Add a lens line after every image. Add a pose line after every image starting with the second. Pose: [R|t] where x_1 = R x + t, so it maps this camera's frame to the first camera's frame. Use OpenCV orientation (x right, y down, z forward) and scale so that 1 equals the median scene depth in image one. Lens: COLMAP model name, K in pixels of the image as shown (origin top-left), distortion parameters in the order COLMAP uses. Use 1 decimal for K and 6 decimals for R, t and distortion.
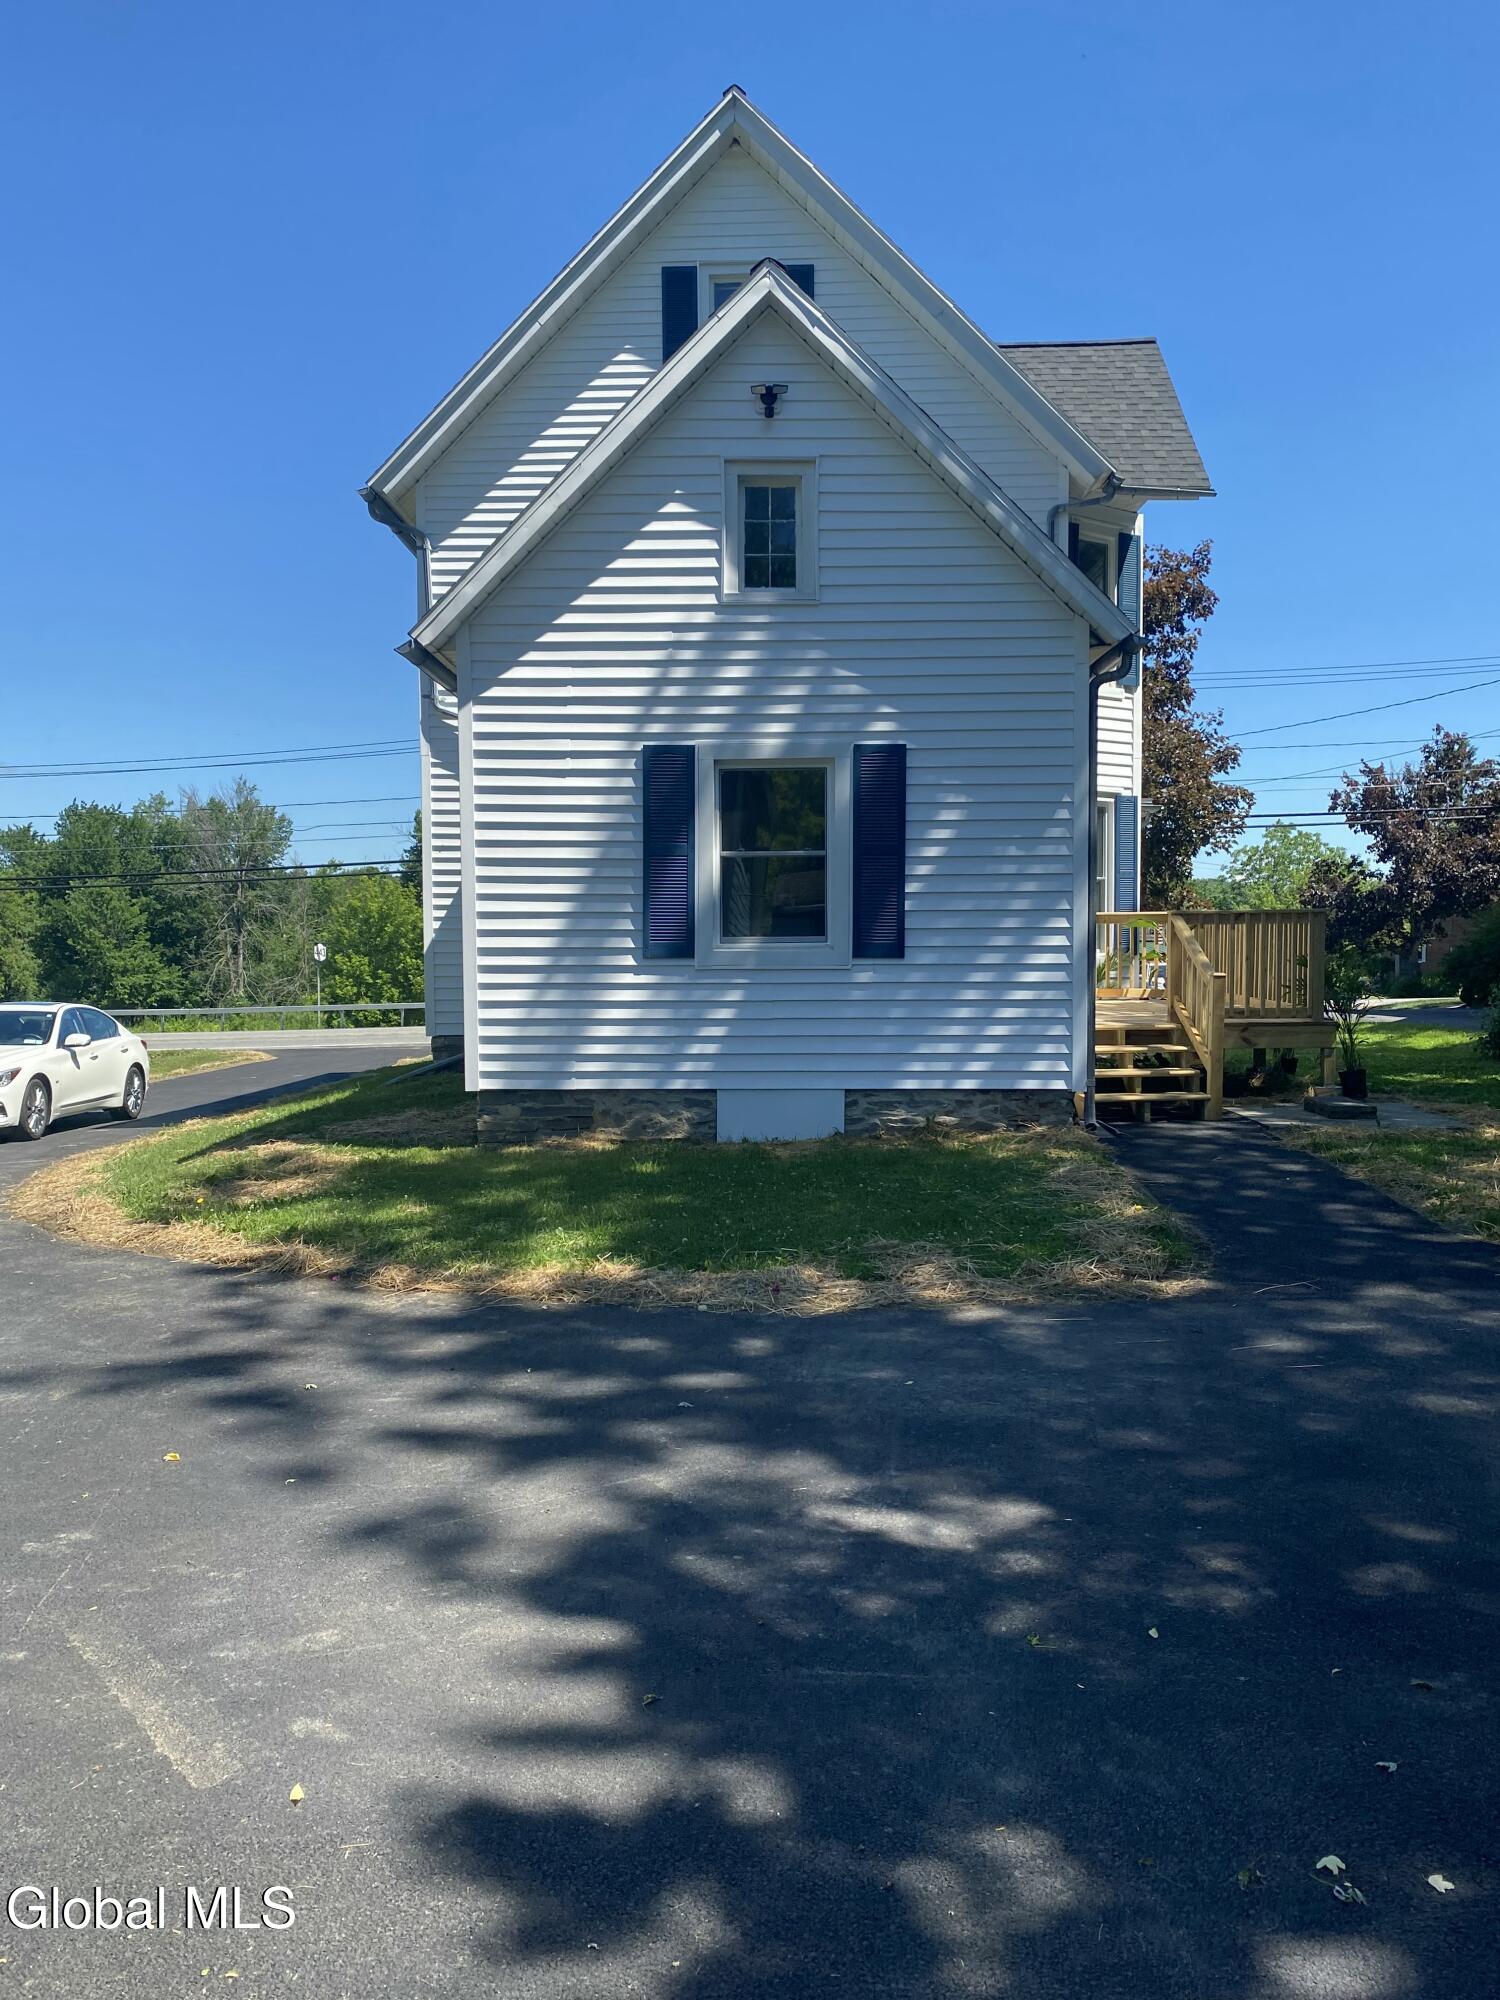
lens RADIAL K [[1491.1, 0, 750.0], [0, 1491.1, 1000.0], [0, 0, 1]] dist [0.002586, -0.075980]
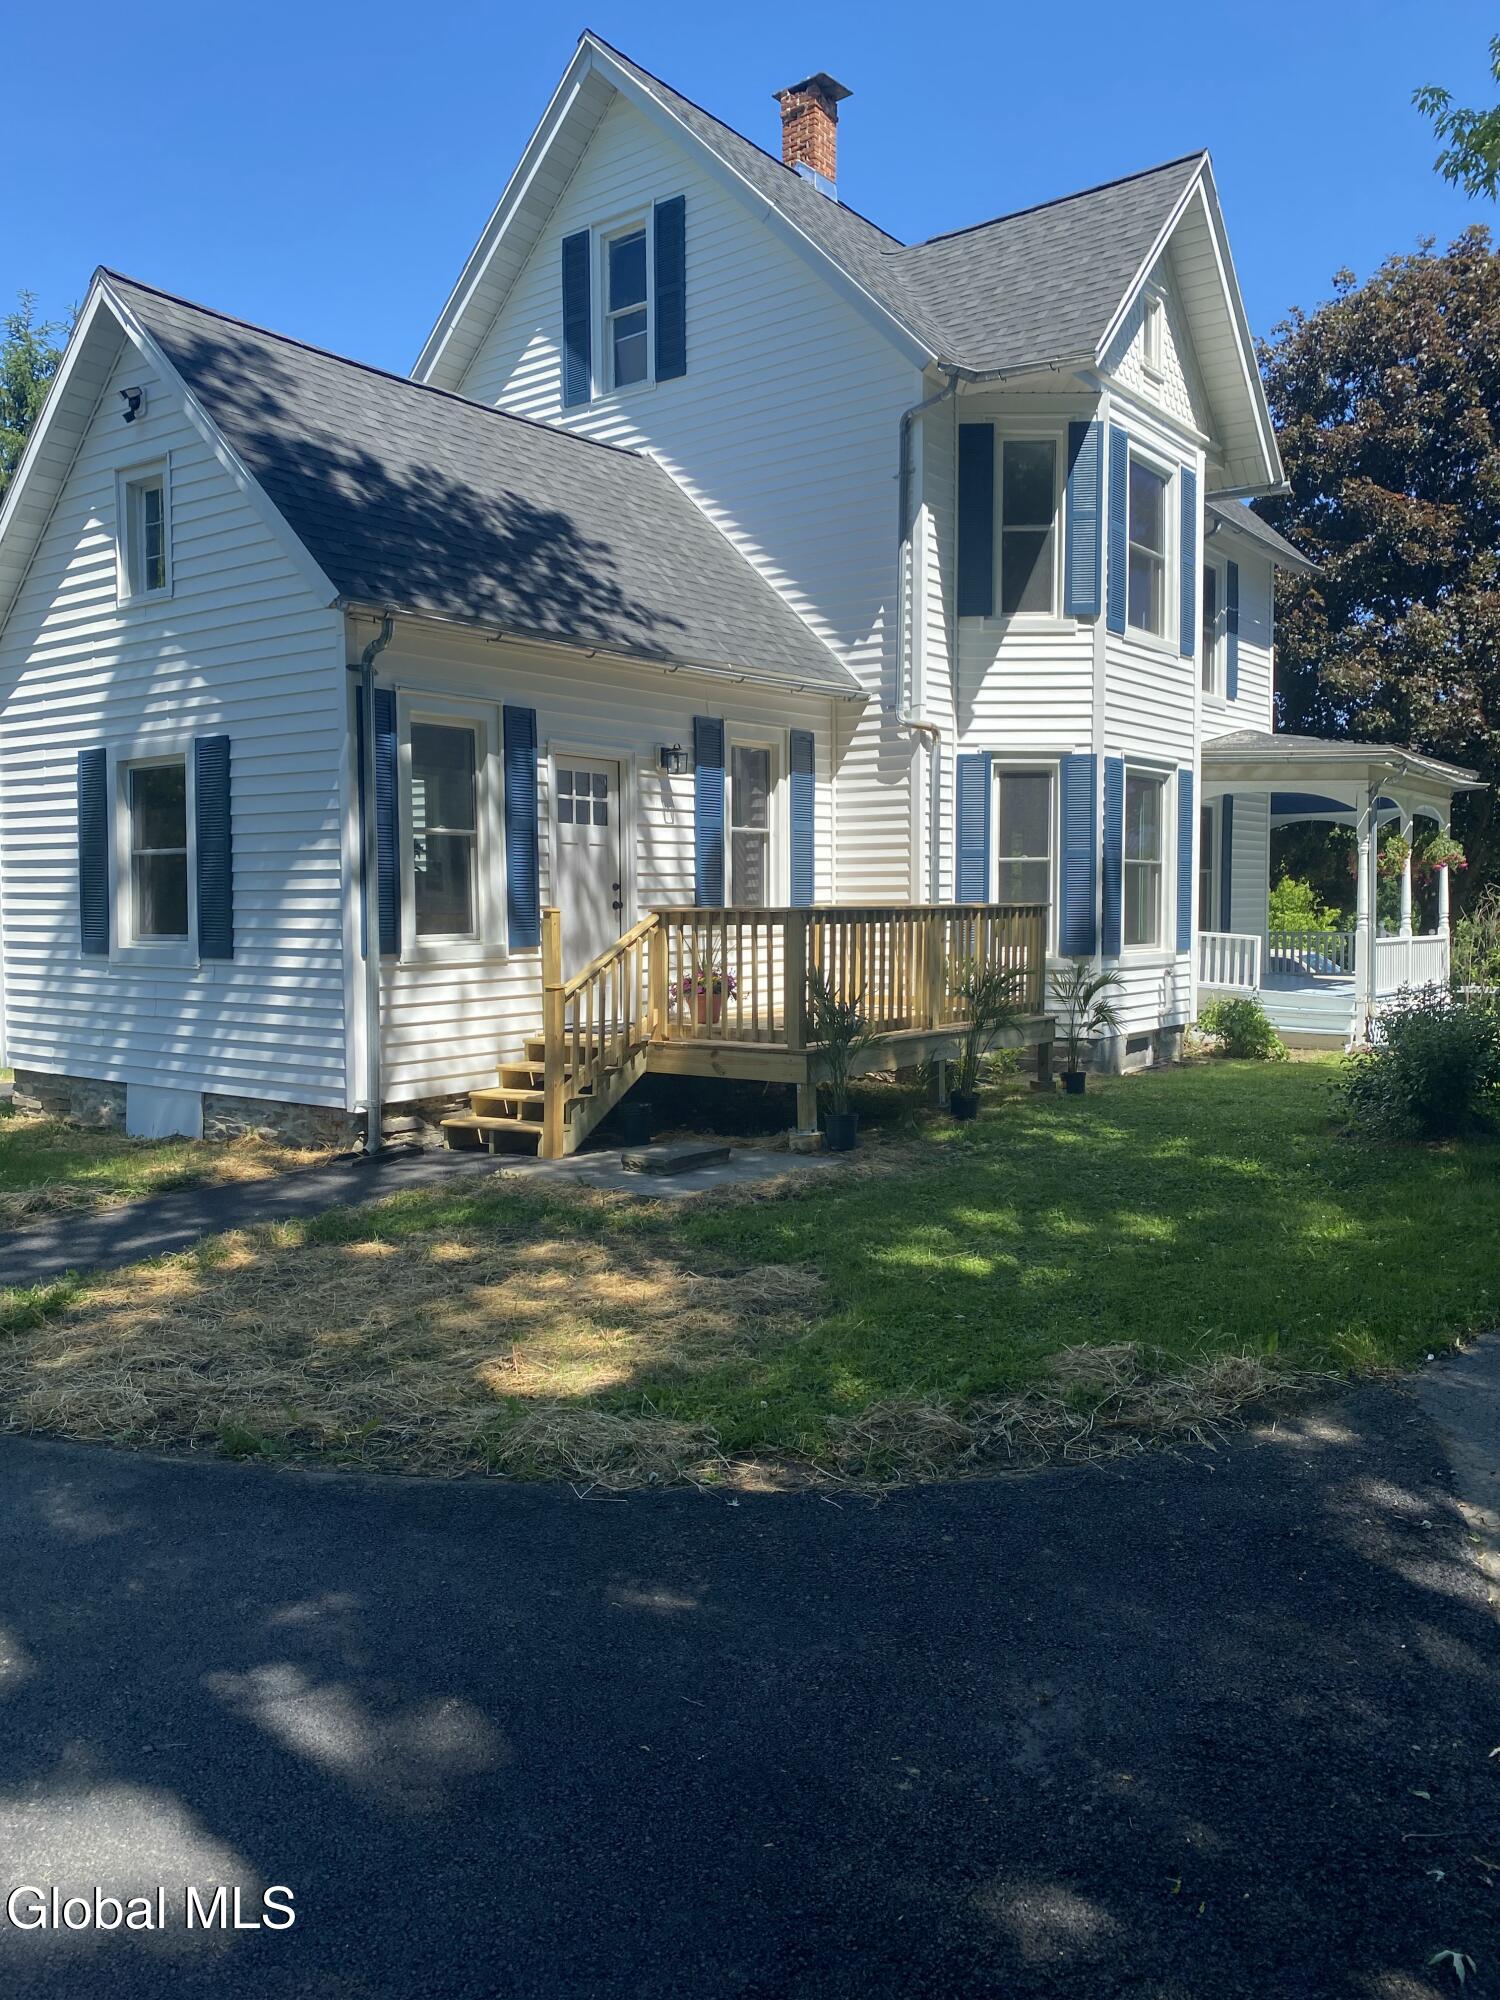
lens RADIAL K [[1522.8, 0, 756.8], [0, 1522.8, 965.6], [0, 0, 1]] dist [-0.004970, -0.004829]
pose [[0.816023, 0.025635, -0.577450, 0.941138], [-0.029683, 0.999556, 0.002428, -0.035911], [0.577257, 0.015159, 0.816422, 0.397427]]
